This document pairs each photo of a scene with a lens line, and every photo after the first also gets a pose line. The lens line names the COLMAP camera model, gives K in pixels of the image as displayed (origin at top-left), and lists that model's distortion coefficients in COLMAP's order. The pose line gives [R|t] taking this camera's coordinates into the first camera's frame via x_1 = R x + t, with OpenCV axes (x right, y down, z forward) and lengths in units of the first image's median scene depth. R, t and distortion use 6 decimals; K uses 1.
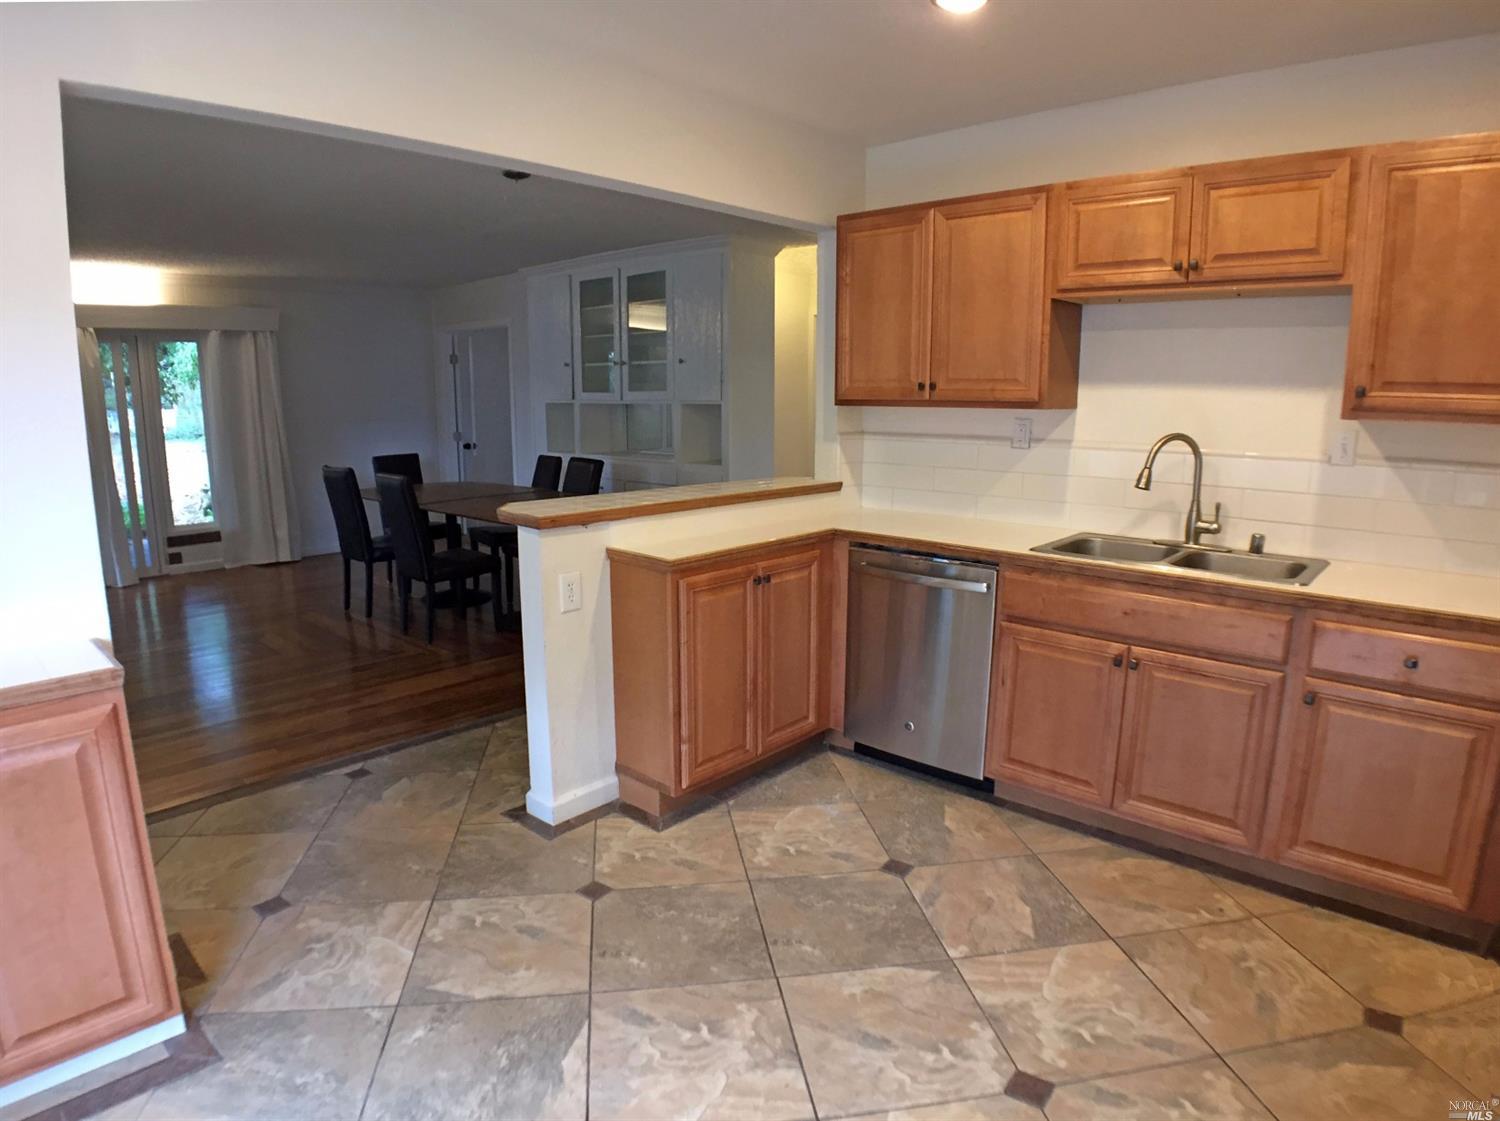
lens RADIAL K [[863.5, 0, 752.0], [0, 863.5, 560.9], [0, 0, 1]] dist [-0.110936, 0.021879]
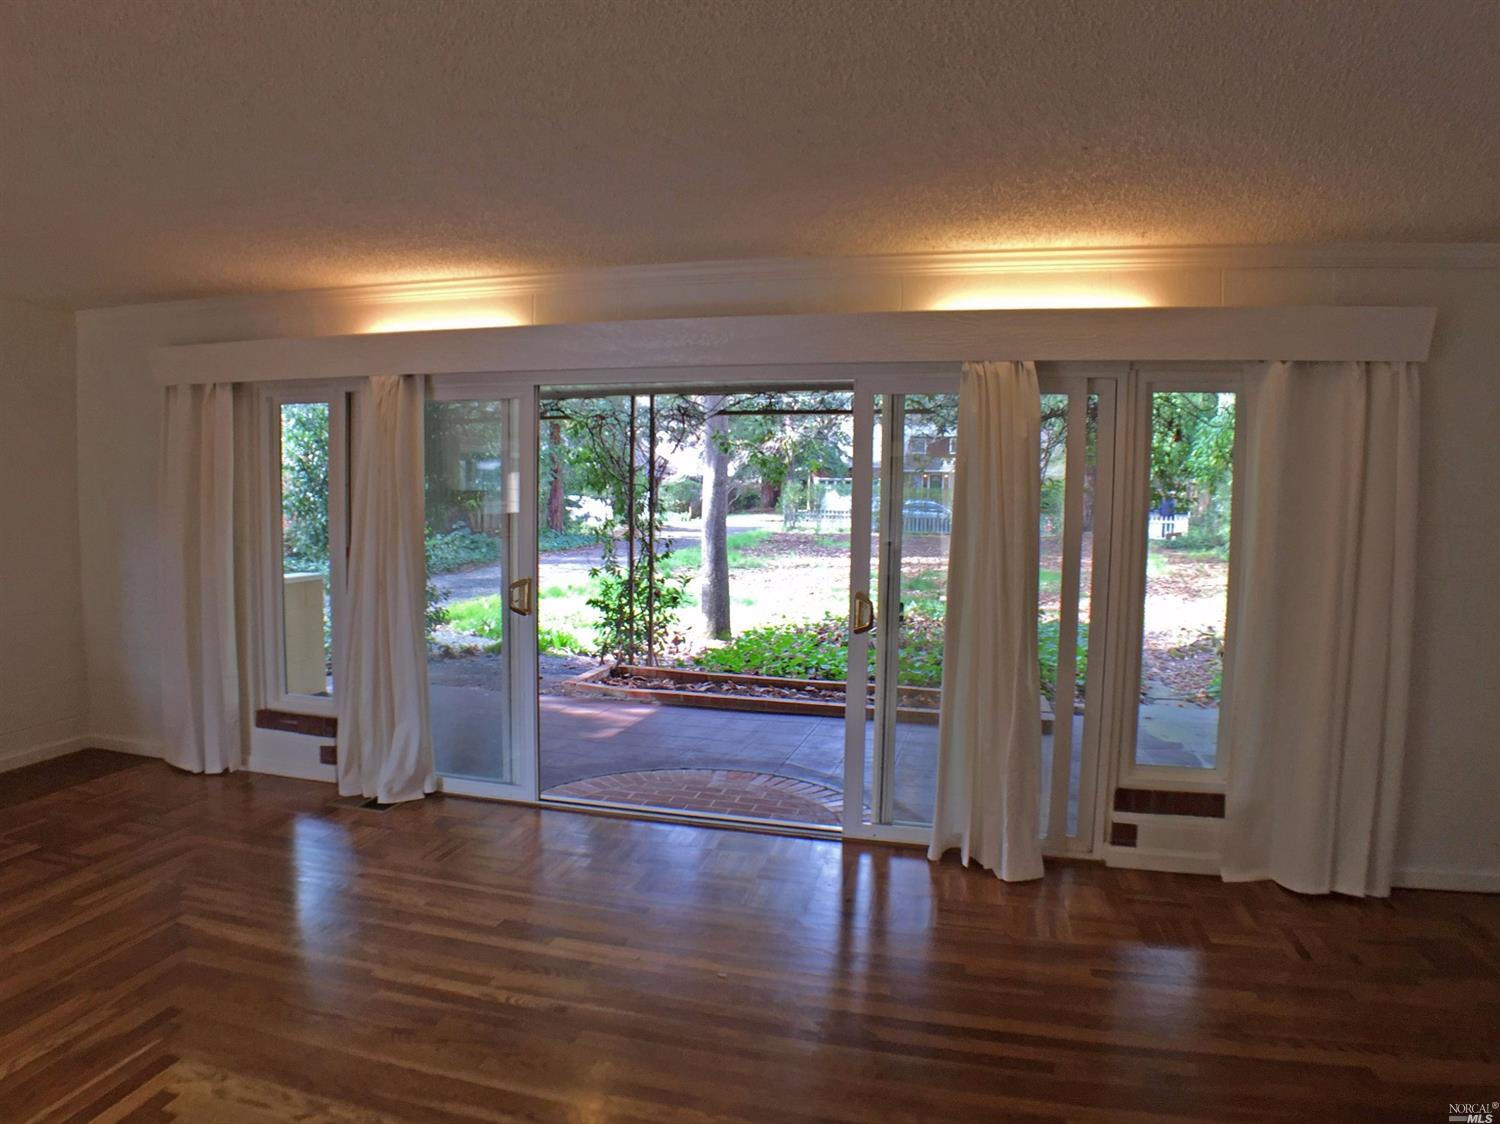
lens RADIAL K [[881.5, 0, 750.0], [0, 881.5, 562.0], [0, 0, 1]] dist [-0.107285, 0.019064]
pose [[0.478101, 0.071470, -0.875392, -0.957895], [-0.181142, 0.983280, -0.018653, -0.278461], [0.859422, 0.167489, 0.483053, 1.368371]]
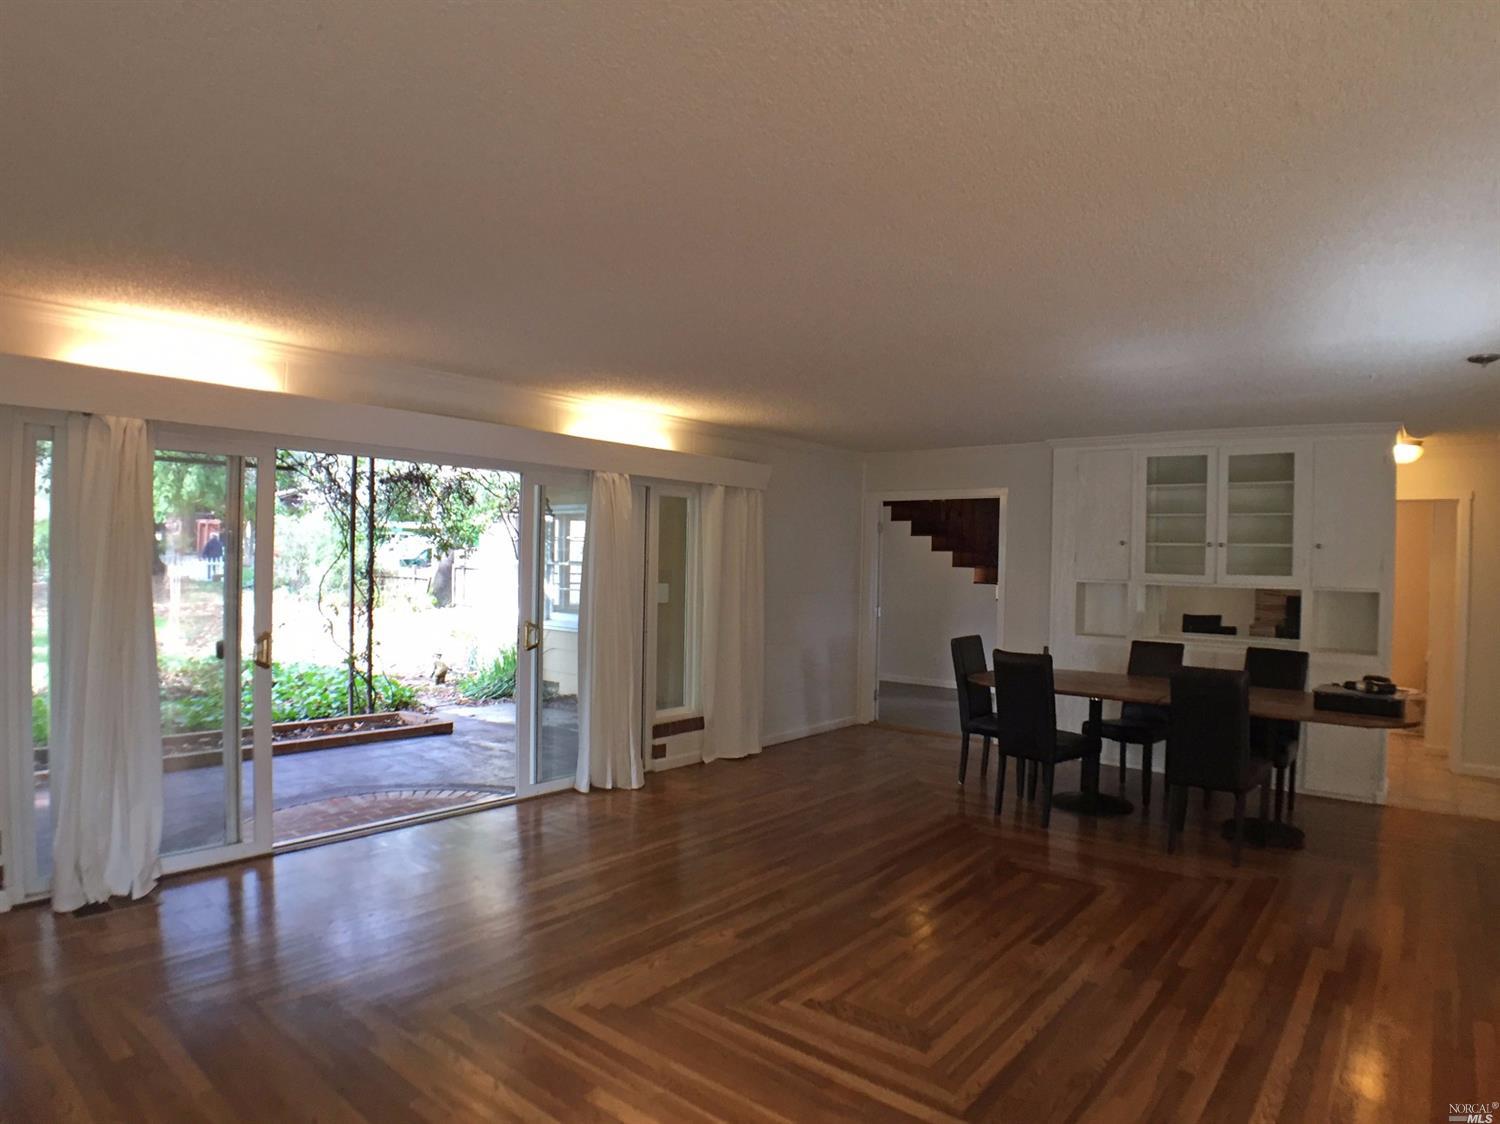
lens RADIAL K [[881.5, 0, 750.0], [0, 881.5, 562.0], [0, 0, 1]] dist [-0.107285, 0.019064]
pose [[0.998647, 0.024414, 0.045911, -1.657388], [-0.015448, 0.982358, -0.186370, -0.067534], [-0.049651, 0.185409, 0.981406, 0.245760]]
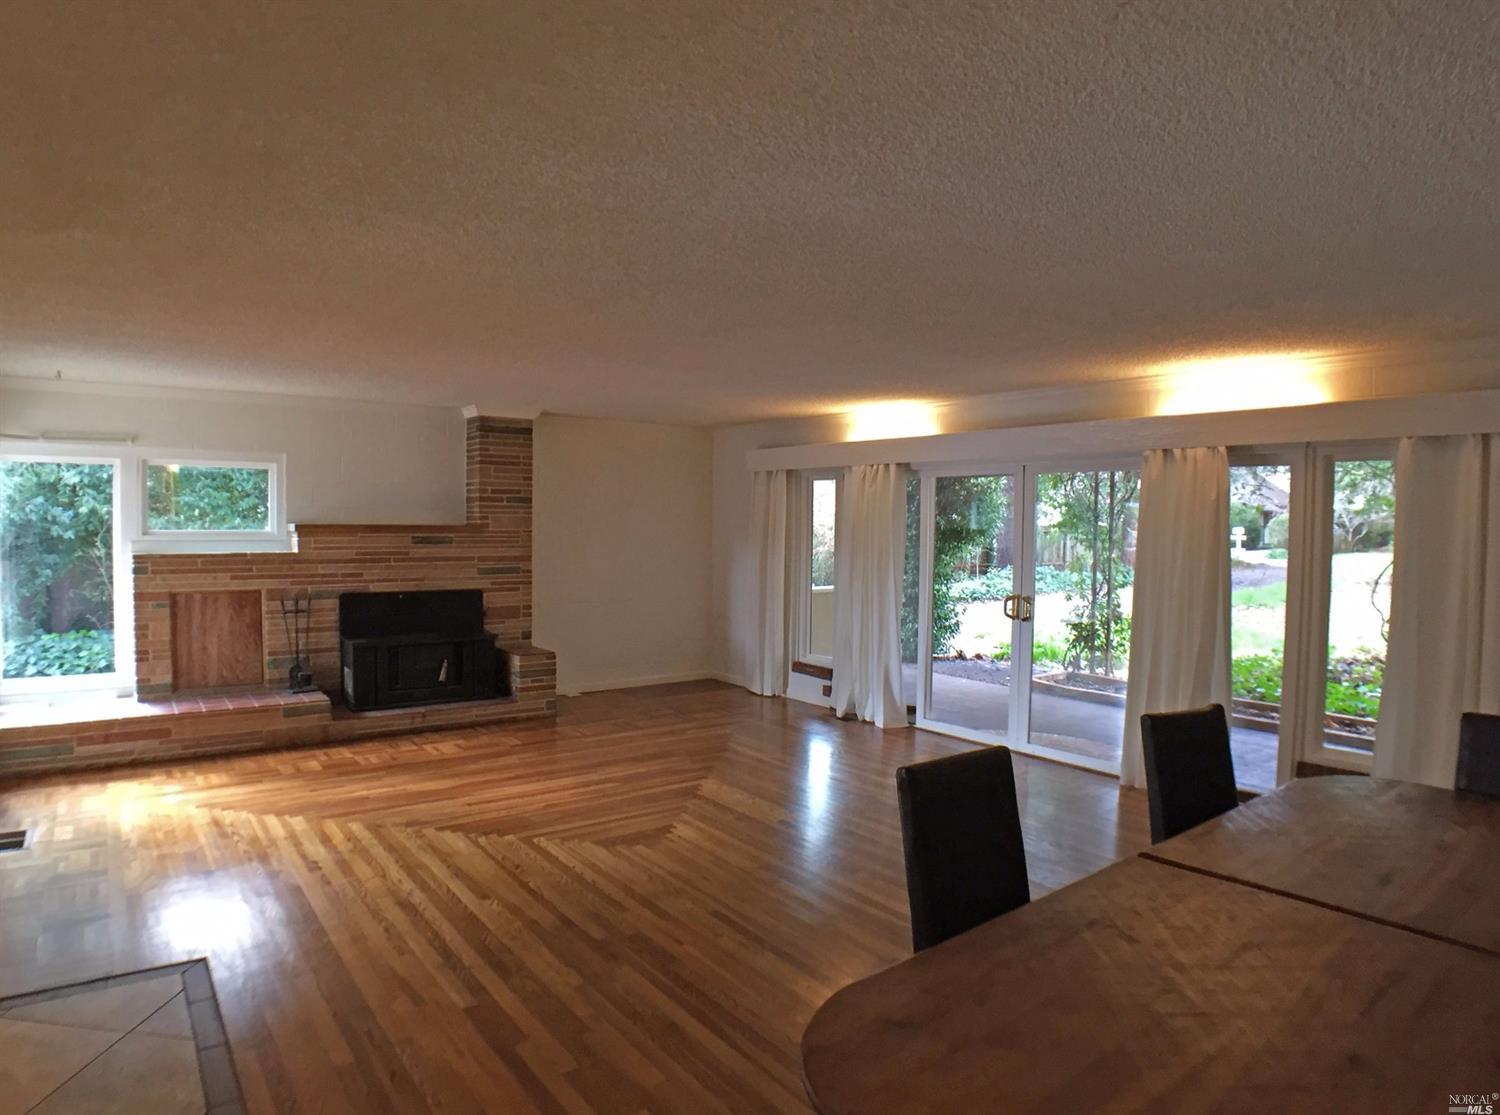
lens RADIAL K [[889.5, 0, 750.0], [0, 889.5, 557.5], [0, 0, 1]] dist [-0.109143, 0.022648]
pose [[-0.178477, 0.036331, -0.983273, 0.024049], [-0.199443, 0.977238, 0.072309, -0.367037], [0.963519, 0.209012, -0.167168, 1.665916]]
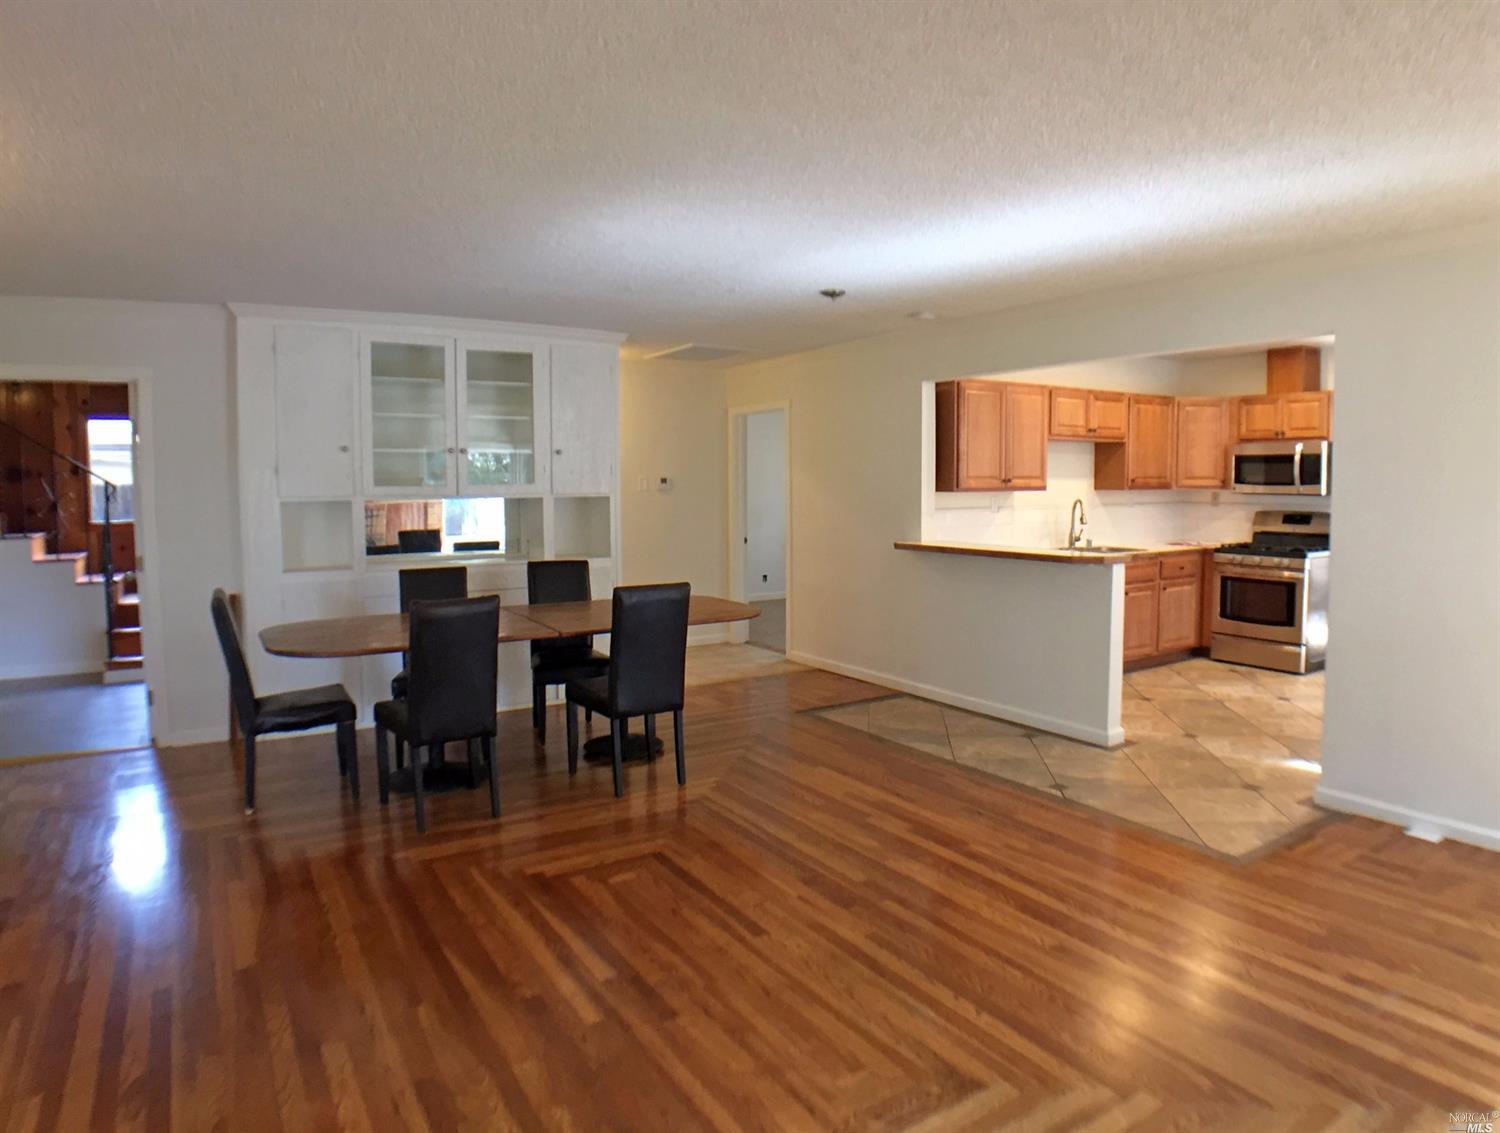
lens RADIAL K [[932.5, 0, 795.9], [0, 932.5, 536.9], [0, 0, 1]] dist [-0.083121, -0.000073]
pose [[0.247922, -0.061366, 0.966835, -2.189707], [0.188127, 0.982044, 0.014091, -0.235071], [-0.950338, 0.178394, 0.255014, 1.117138]]
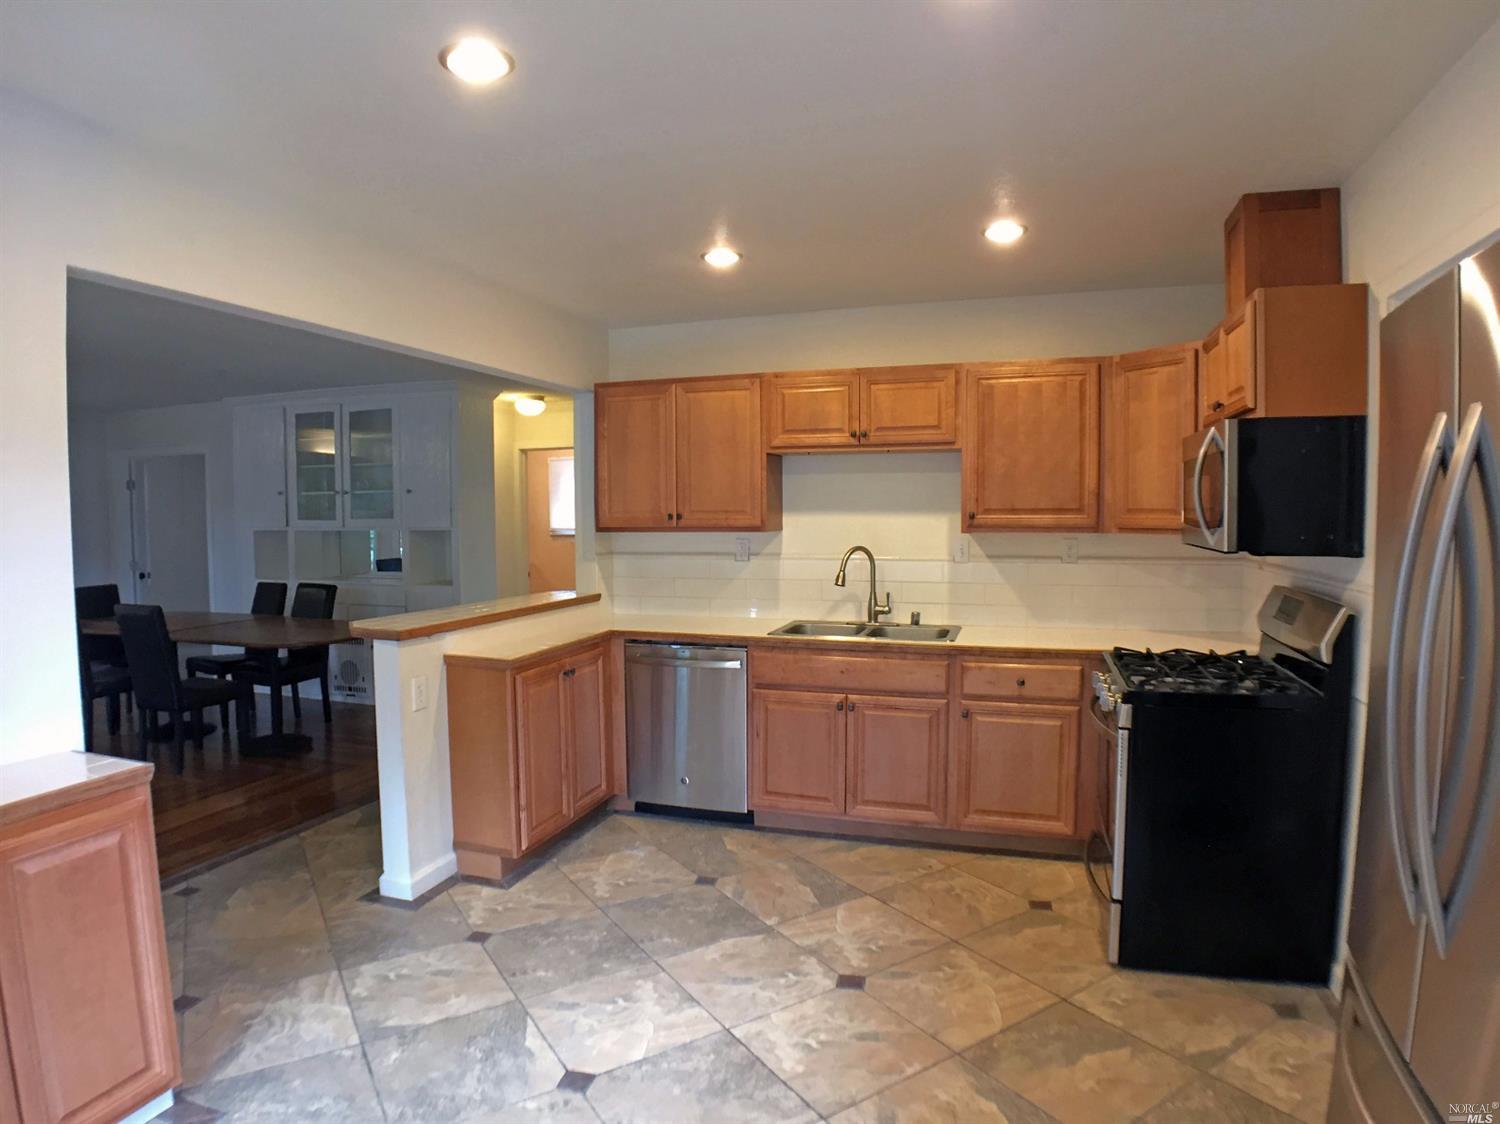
lens RADIAL K [[851.8, 0, 746.0], [0, 851.8, 557.3], [0, 0, 1]] dist [-0.111727, 0.023431]
pose [[0.914411, -0.027942, 0.403822, -0.266409], [0.083339, 0.989238, -0.120263, 0.027319], [-0.396116, 0.143624, 0.906898, -0.253932]]
